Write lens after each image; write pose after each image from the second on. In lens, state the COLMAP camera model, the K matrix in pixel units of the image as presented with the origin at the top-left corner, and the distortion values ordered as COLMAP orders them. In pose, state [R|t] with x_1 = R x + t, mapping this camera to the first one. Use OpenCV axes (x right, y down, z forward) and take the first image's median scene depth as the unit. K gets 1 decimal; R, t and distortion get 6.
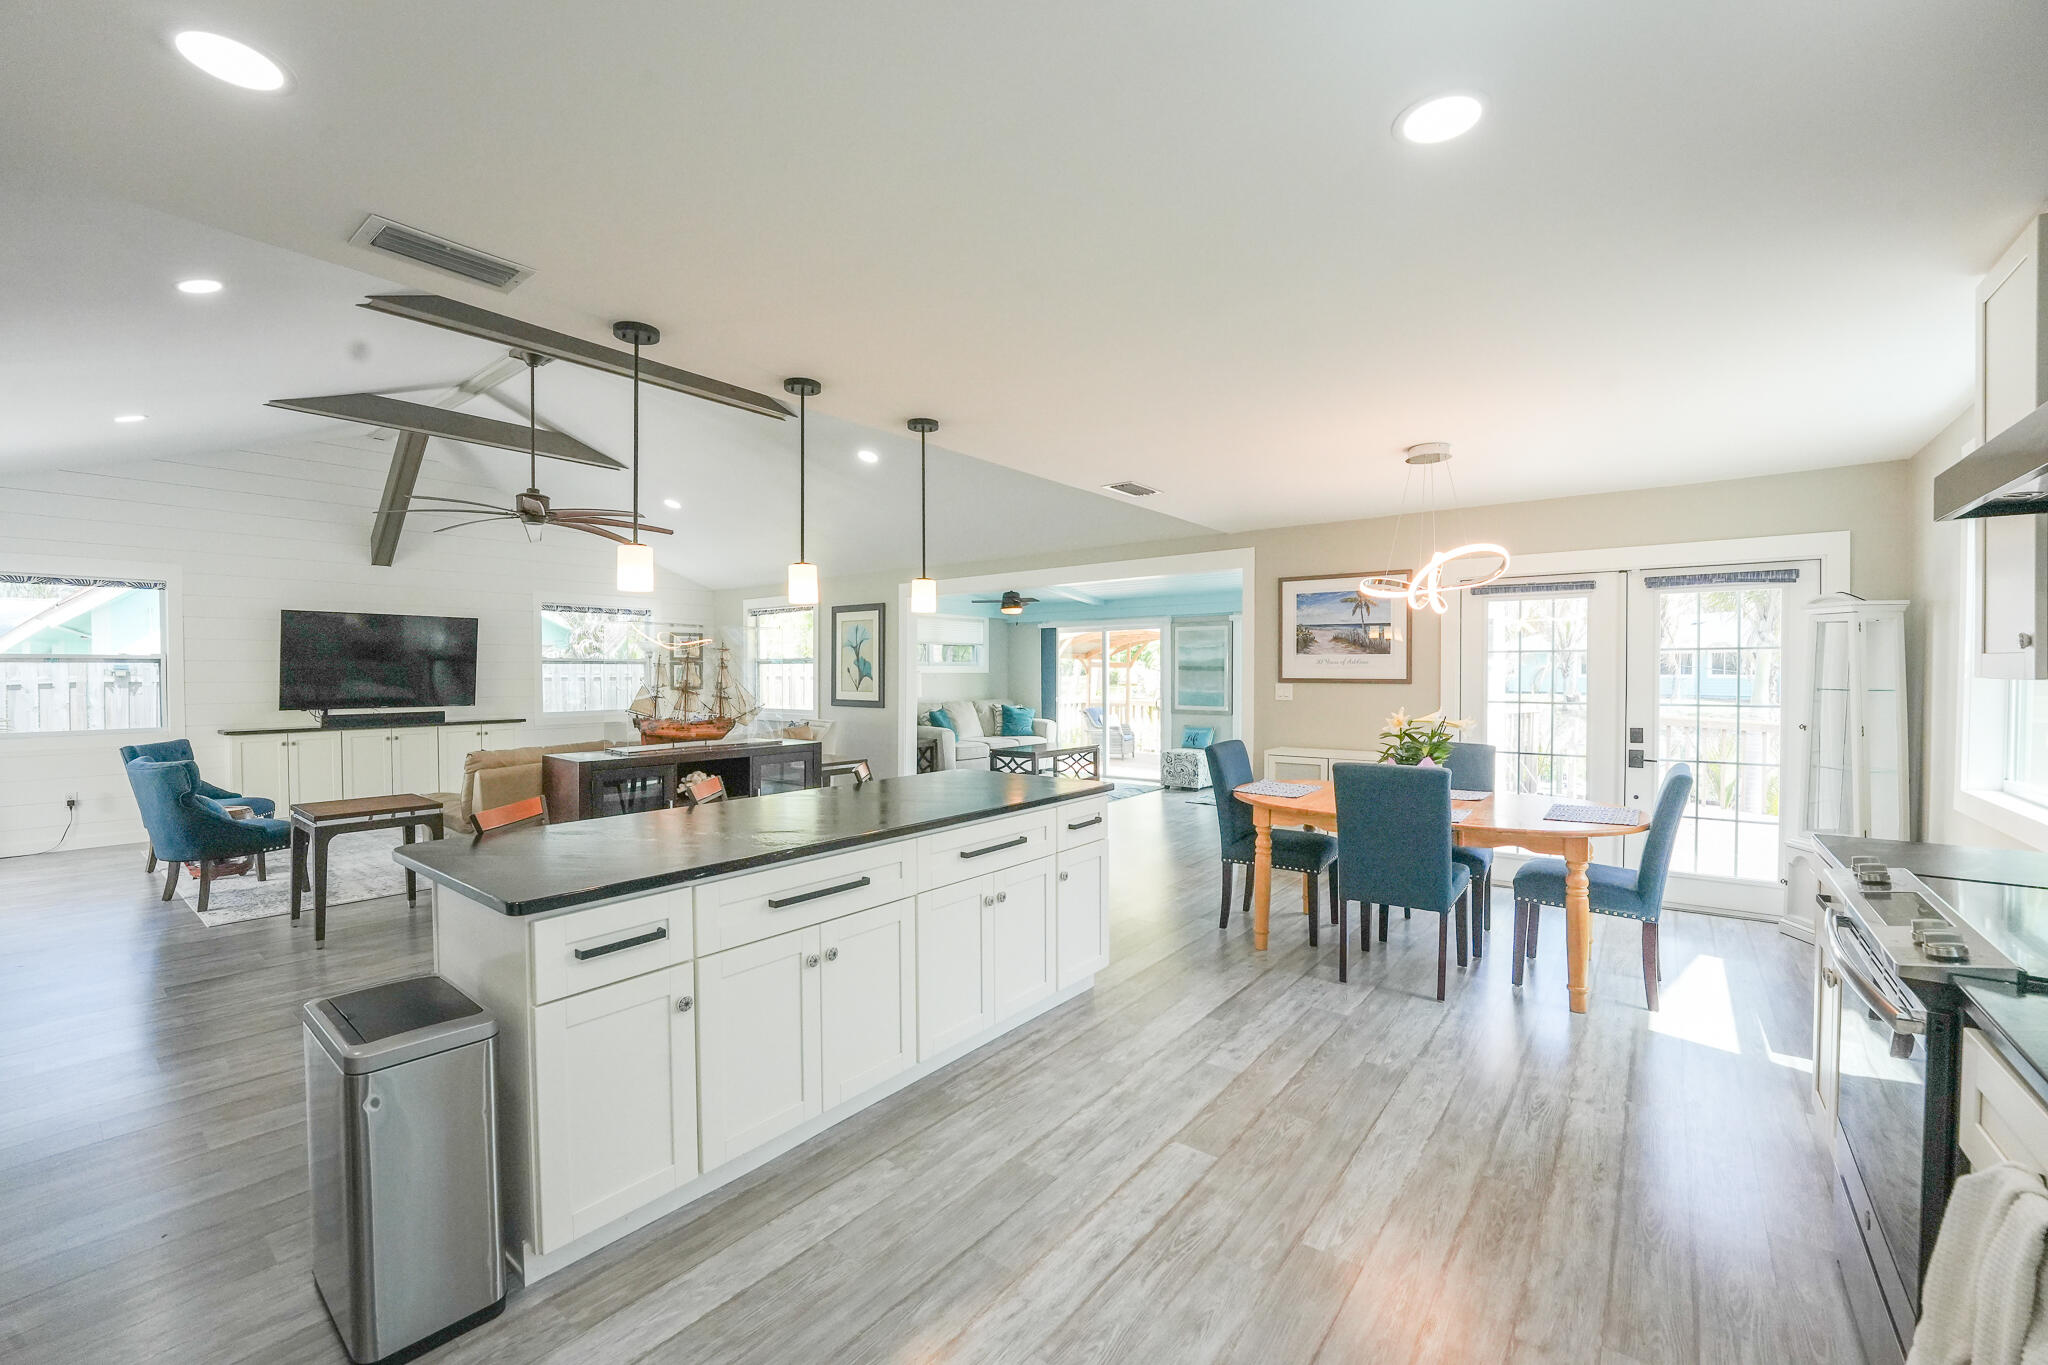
lens RADIAL K [[829.7, 0, 1021.8], [0, 829.7, 681.2], [0, 0, 1]] dist [-0.028794, 0.003999]
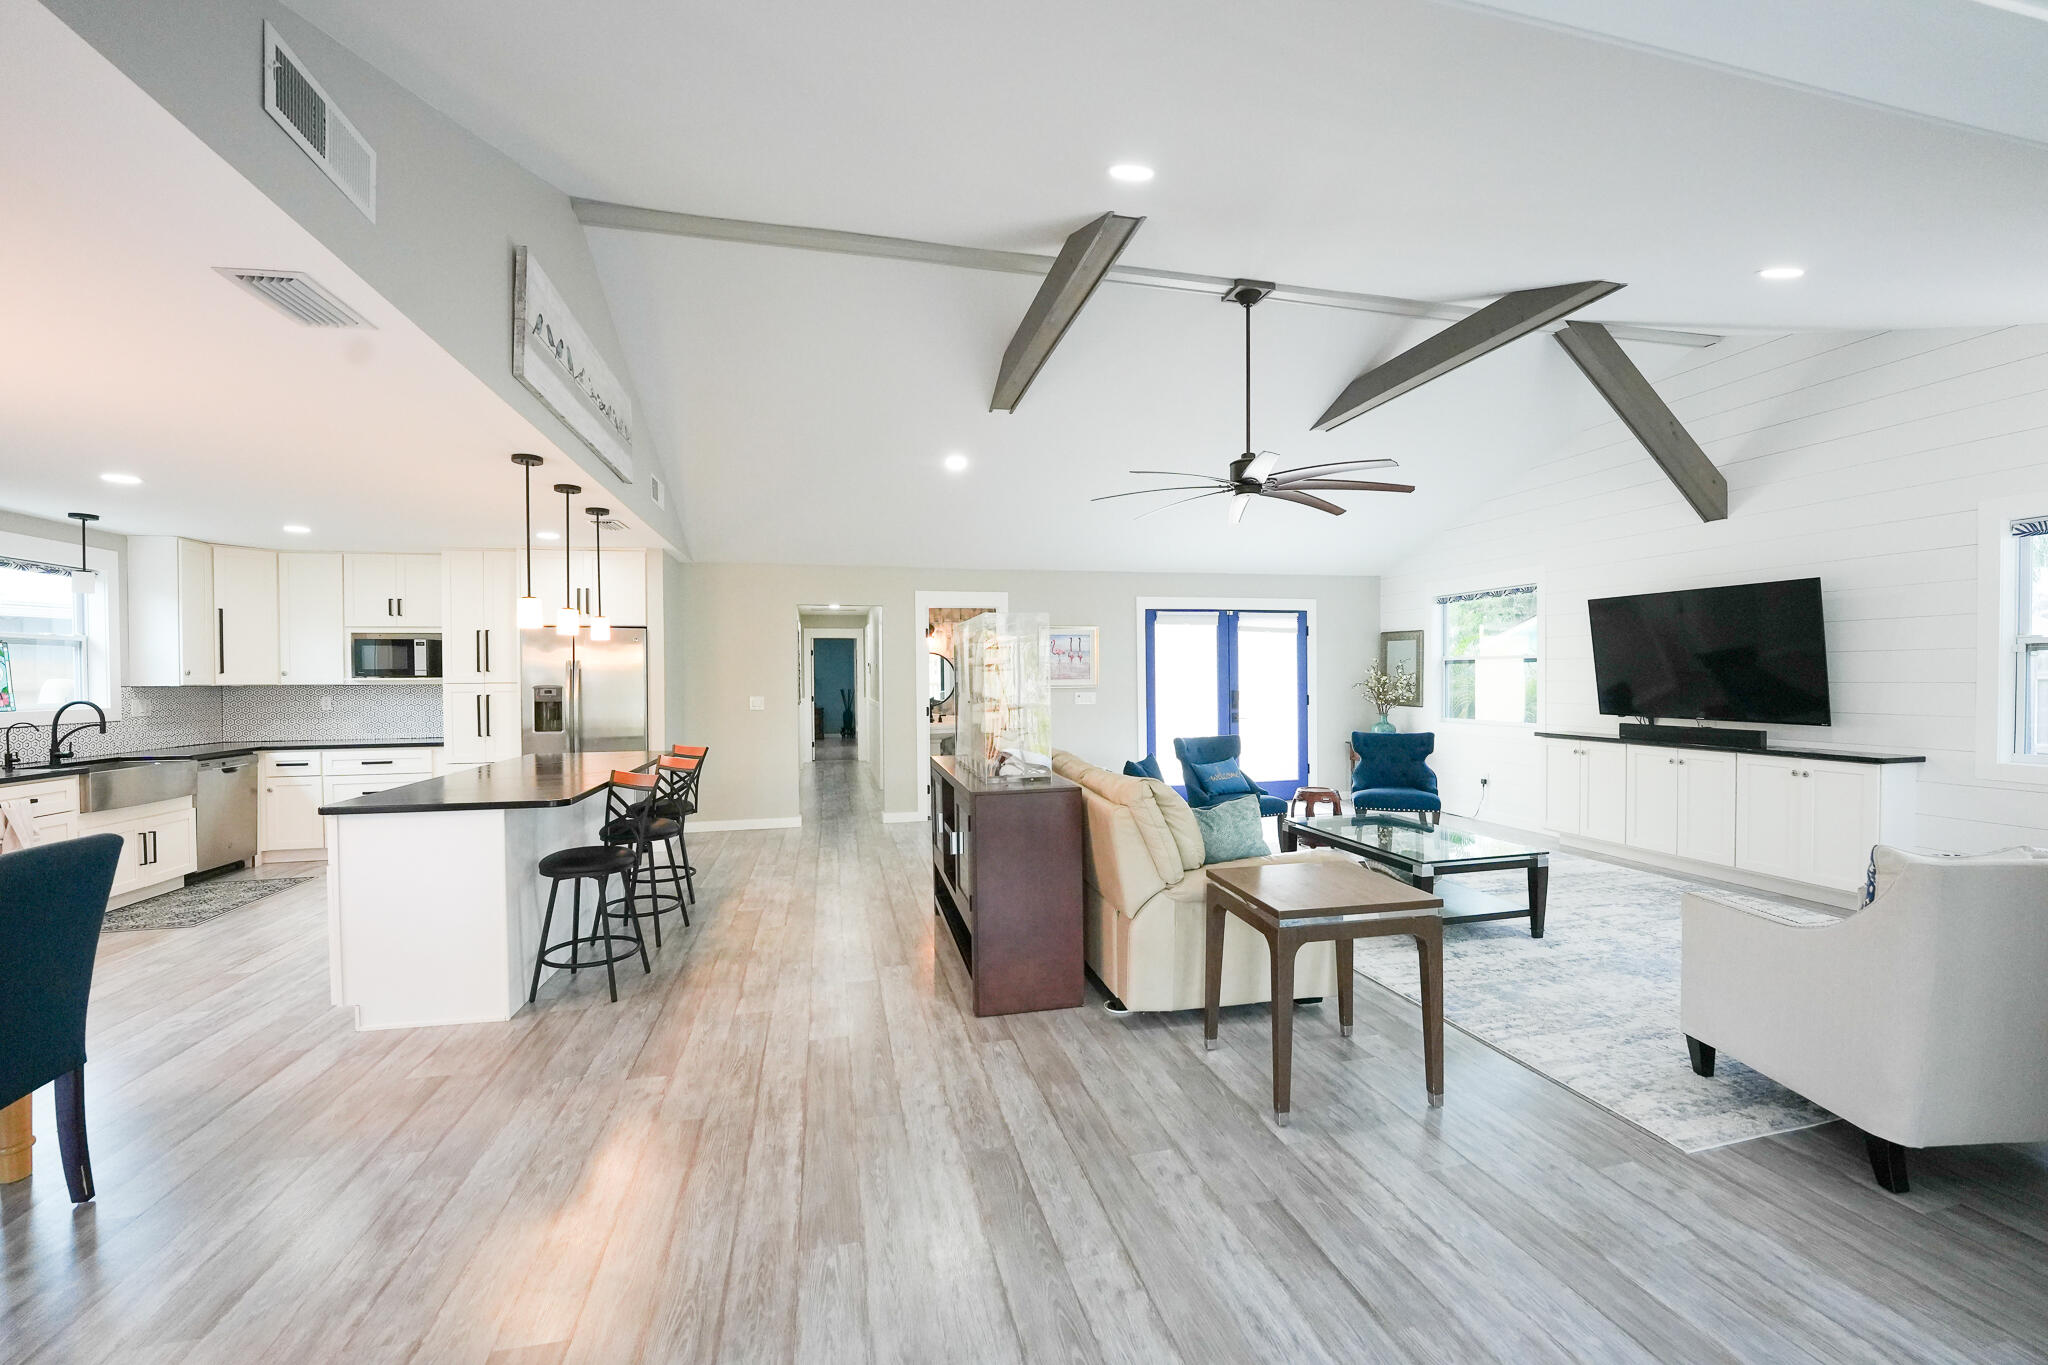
lens RADIAL K [[829.7, 0, 1028.0], [0, 829.7, 690.2], [0, 0, 1]] dist [-0.028794, 0.003999]
pose [[-0.614988, 0.020876, -0.788260, 0.157538], [0.000229, 0.999654, 0.026295, -0.013223], [0.788536, 0.015990, -0.614780, 1.013255]]
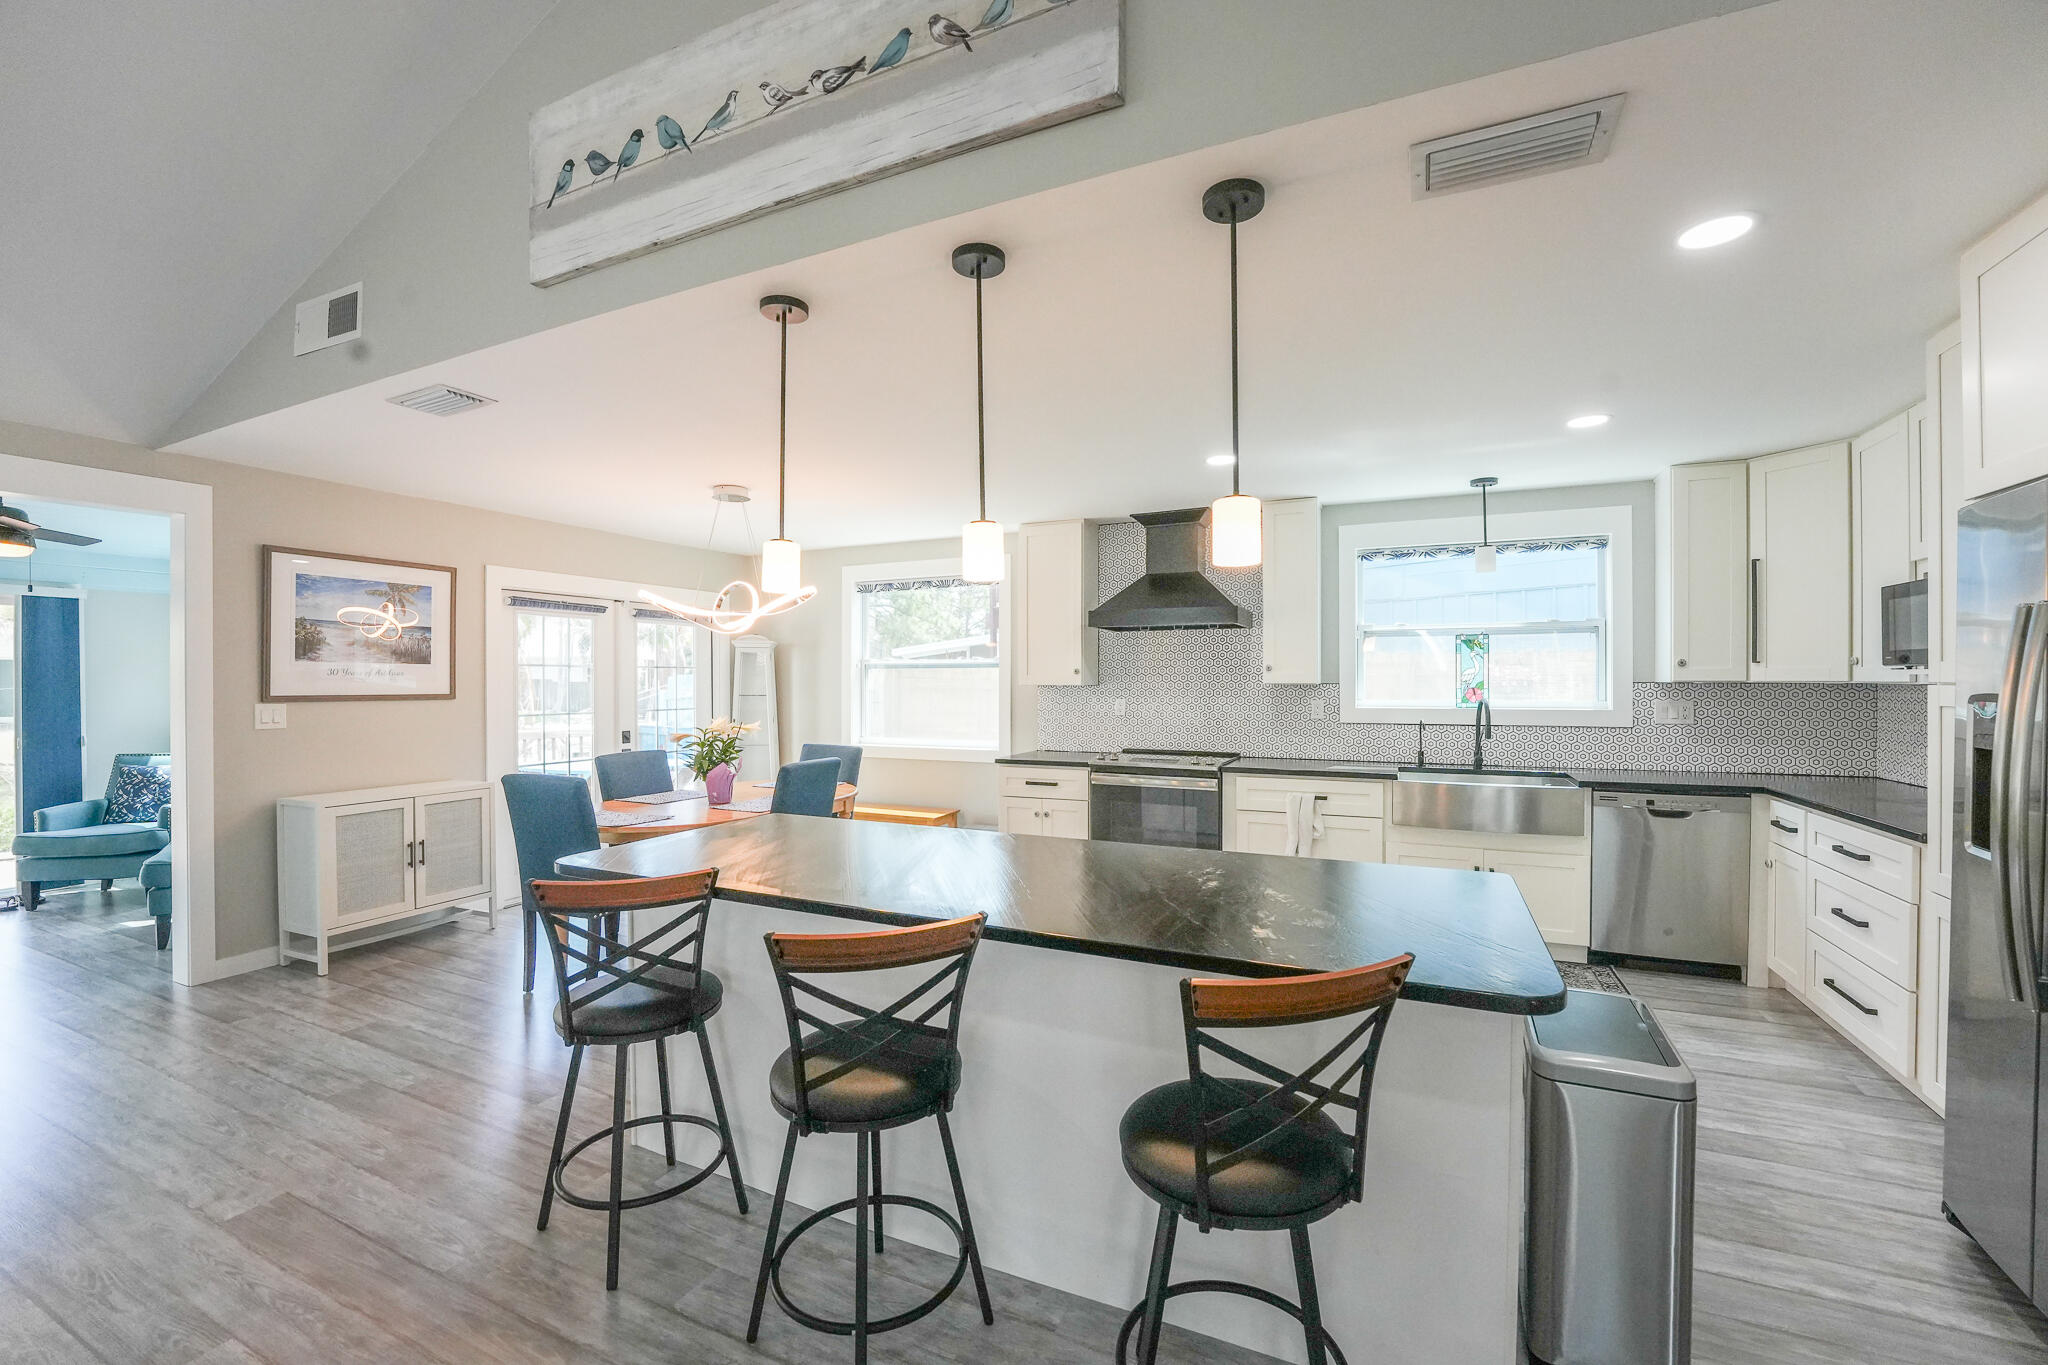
lens RADIAL K [[829.7, 0, 1029.2], [0, 829.7, 681.5], [0, 0, 1]] dist [-0.028794, 0.003999]
pose [[-0.233856, 0.002850, 0.972267, -0.367866], [0.016059, 0.999871, 0.000931, -0.004950], [-0.972139, 0.015831, -0.233872, 0.443441]]
